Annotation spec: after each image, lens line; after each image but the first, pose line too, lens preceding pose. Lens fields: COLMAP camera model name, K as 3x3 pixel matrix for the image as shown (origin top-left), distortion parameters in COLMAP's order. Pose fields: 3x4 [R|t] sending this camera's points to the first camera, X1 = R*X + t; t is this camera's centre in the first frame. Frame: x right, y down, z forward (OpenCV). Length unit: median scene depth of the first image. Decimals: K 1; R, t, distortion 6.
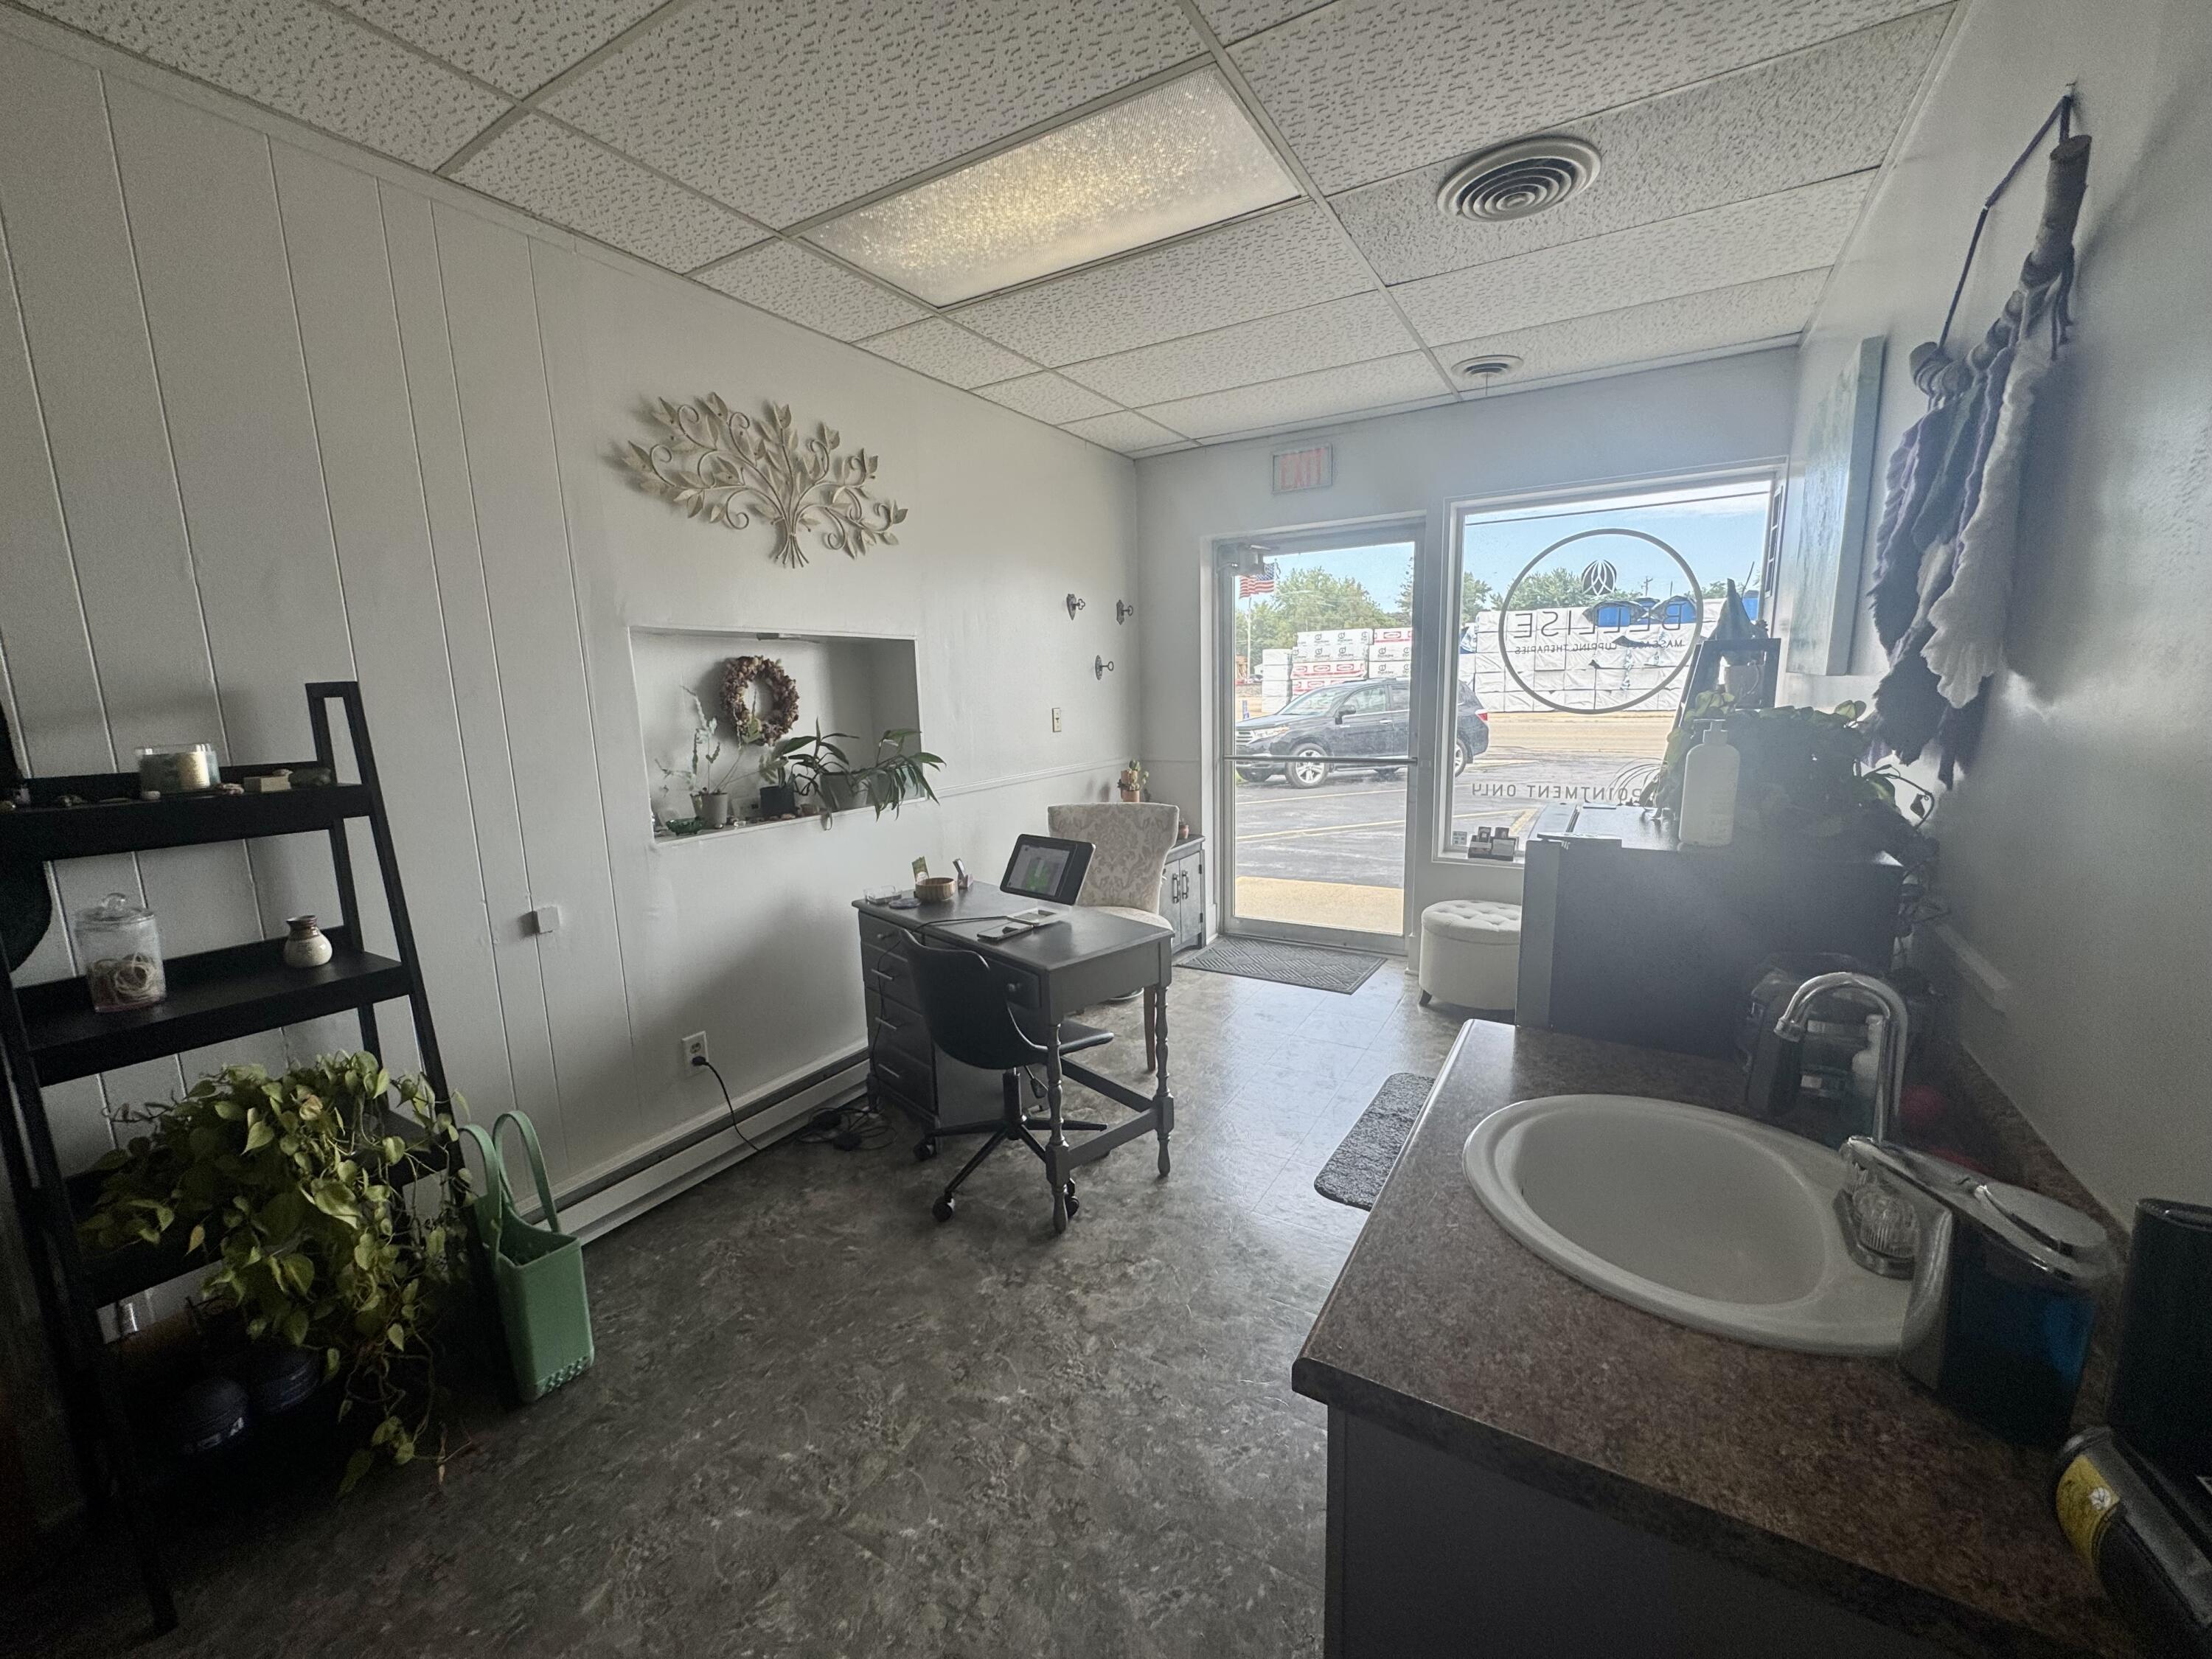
lens RADIAL K [[884.3, 0, 1090.5], [0, 884.3, 846.6], [0, 0, 1]] dist [-0.002133, 0.000966]
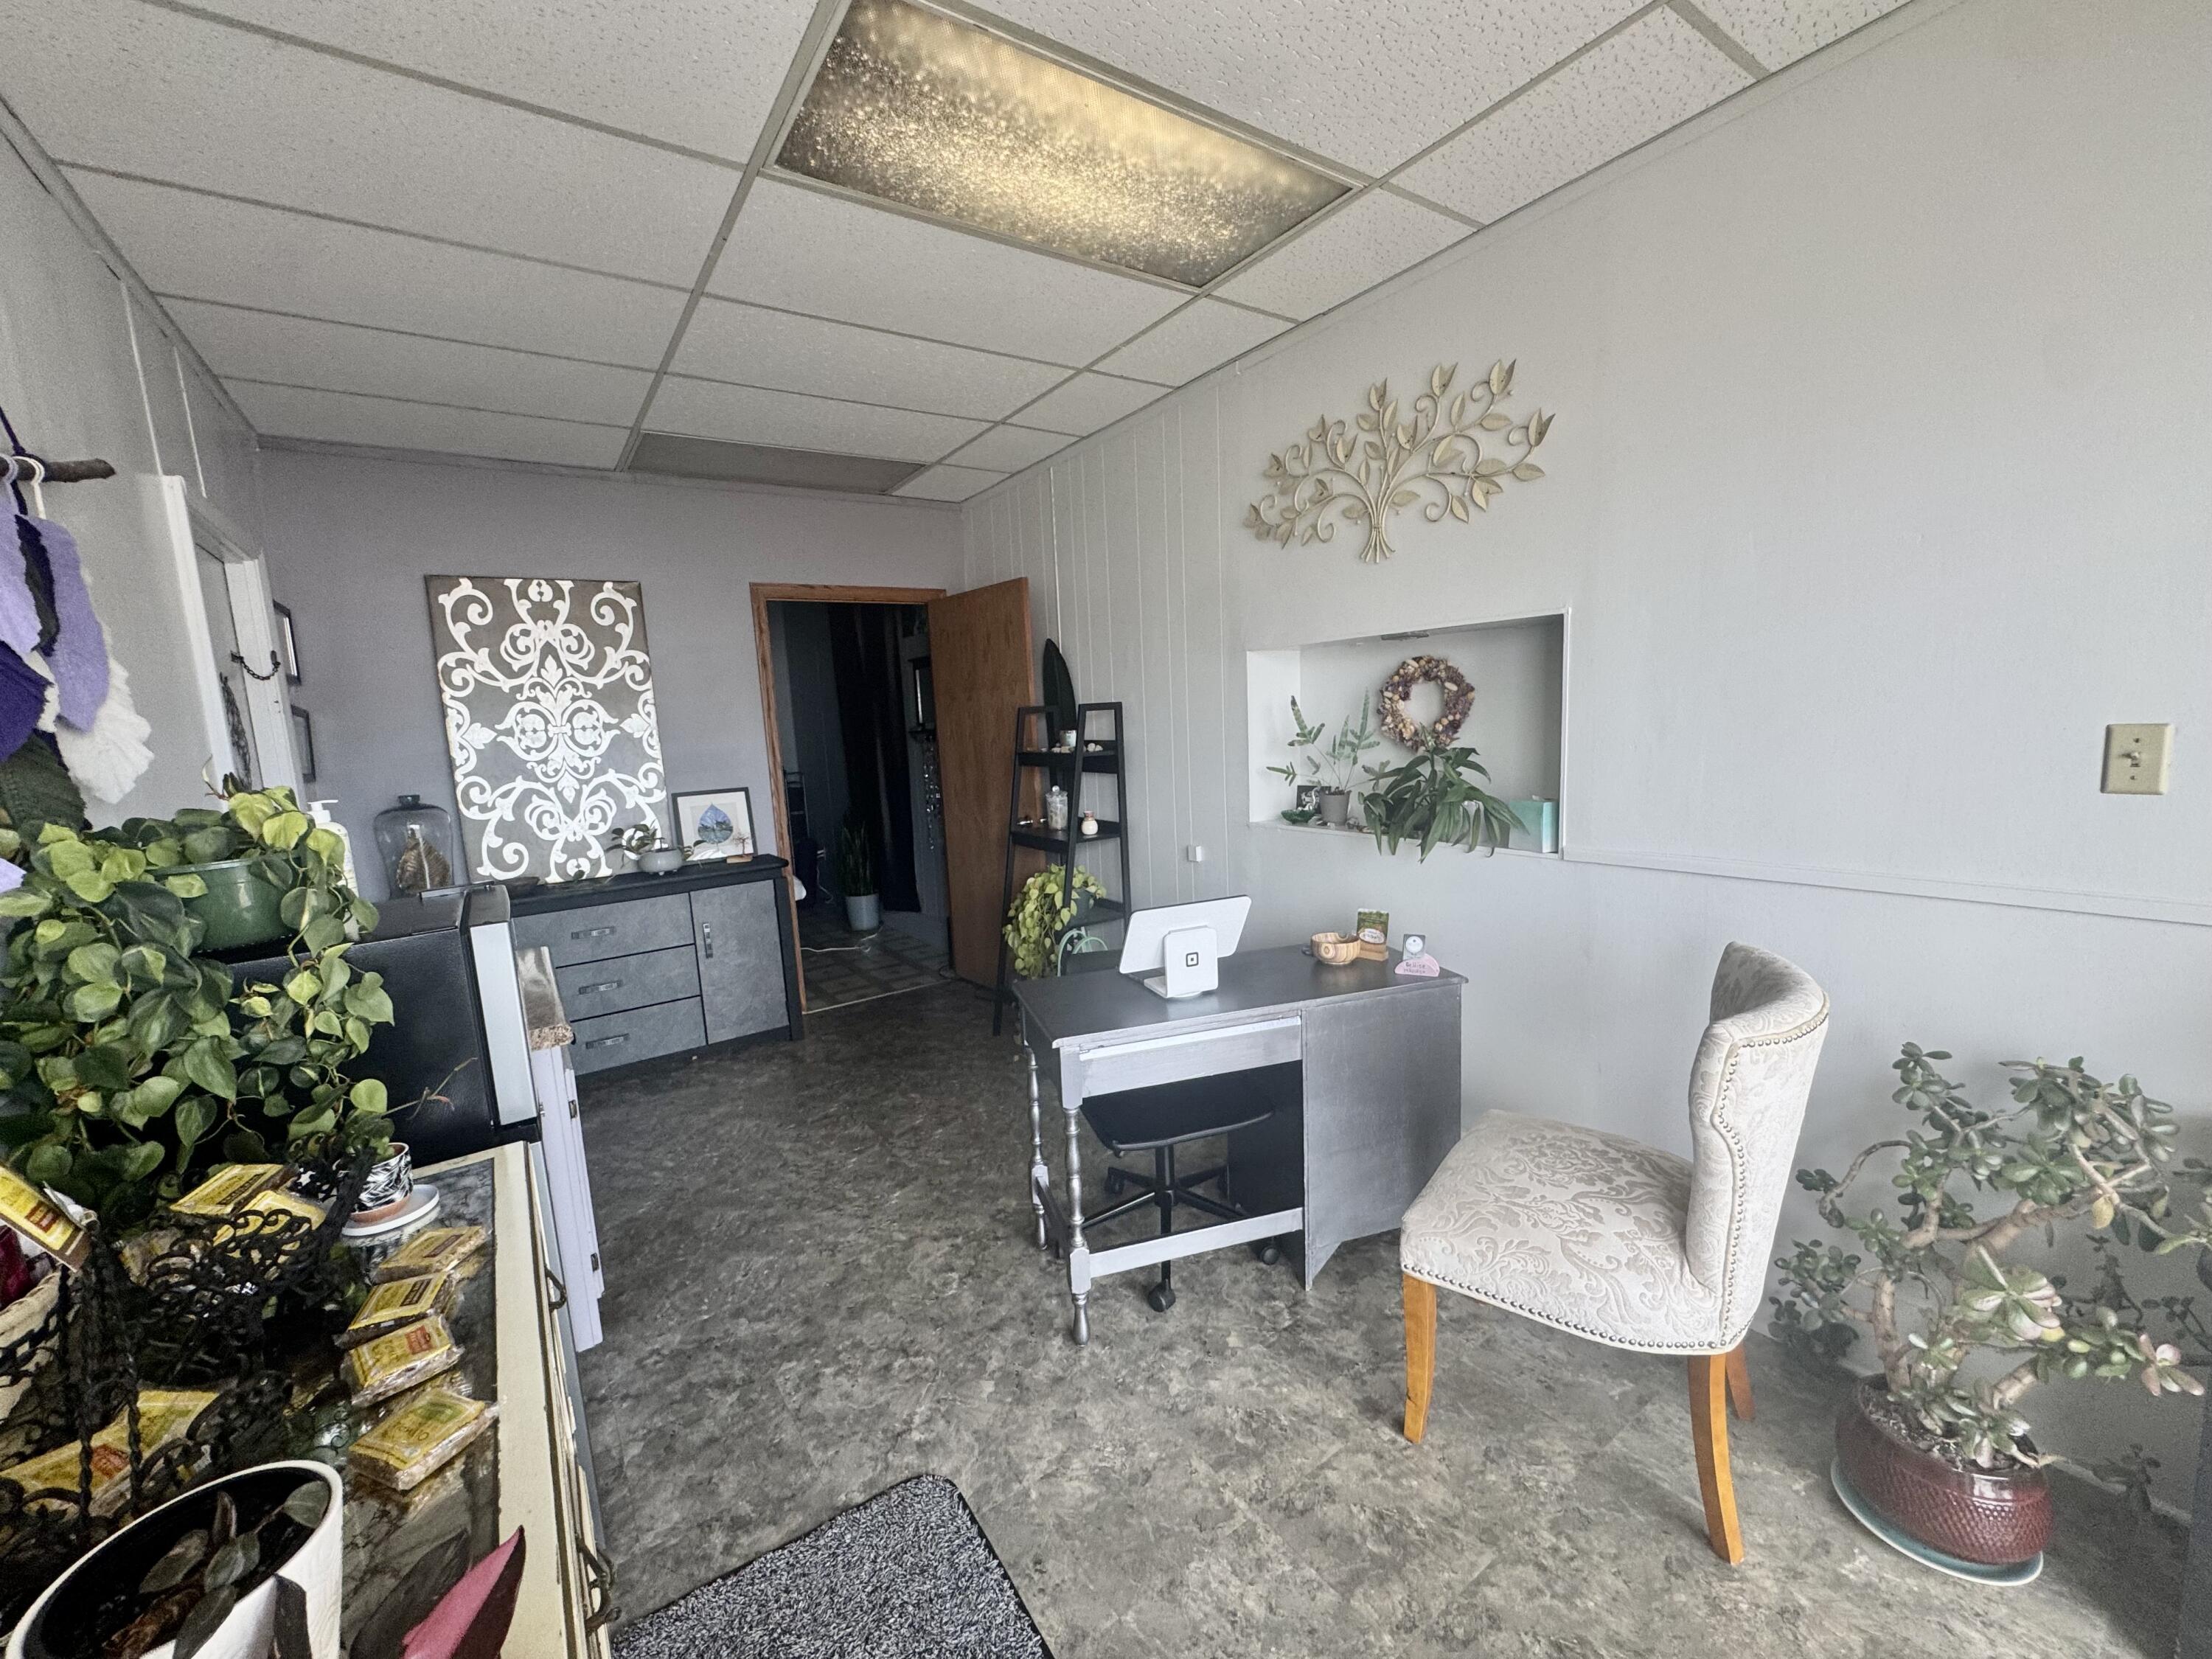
lens RADIAL K [[884.3, 0, 1098.2], [0, 884.3, 830.1], [0, 0, 1]] dist [-0.002133, 0.000966]
pose [[-0.405224, 0.171649, -0.897959, 0.689209], [-0.099706, 0.968059, 0.230044, -0.243921], [0.908764, 0.182751, -0.375166, 1.205521]]
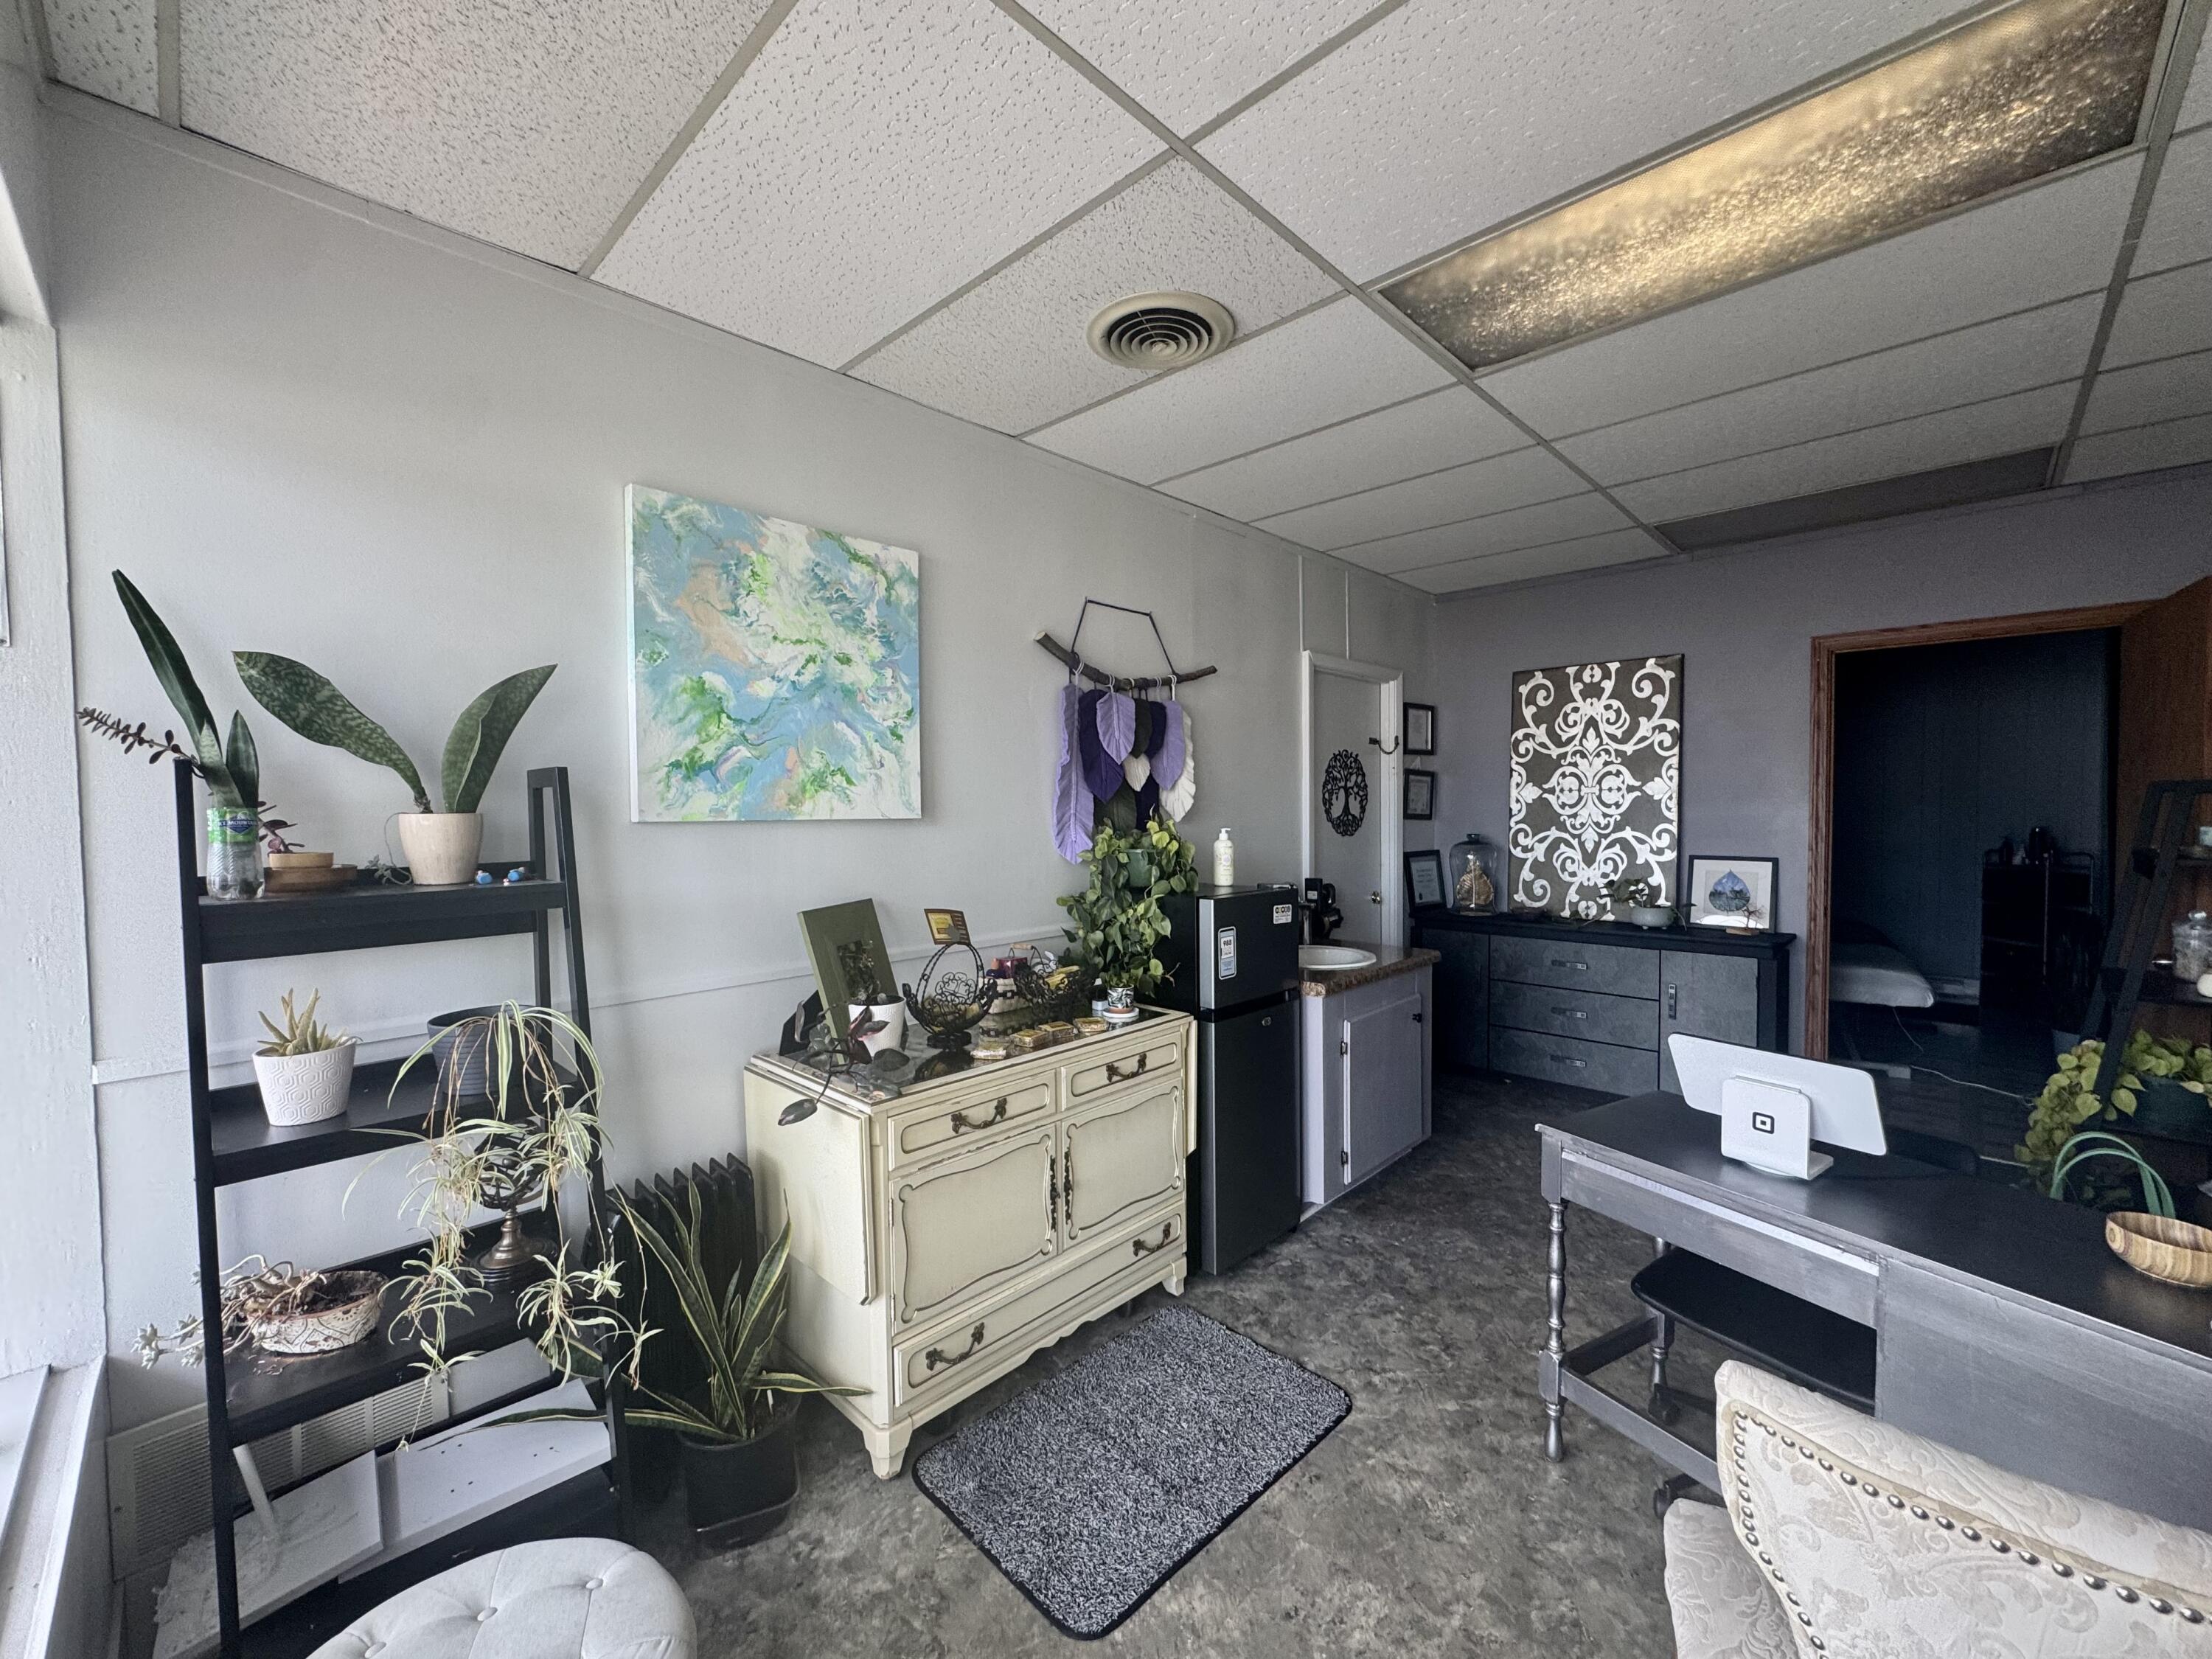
lens RADIAL K [[884.3, 0, 1112.7], [0, 884.3, 829.2], [0, 0, 1]] dist [-0.002133, 0.000966]
pose [[-0.977159, 0.034154, 0.209746, 0.271722], [0.077012, 0.976822, 0.199721, -0.316574], [-0.198063, 0.211312, -0.957141, 1.643147]]
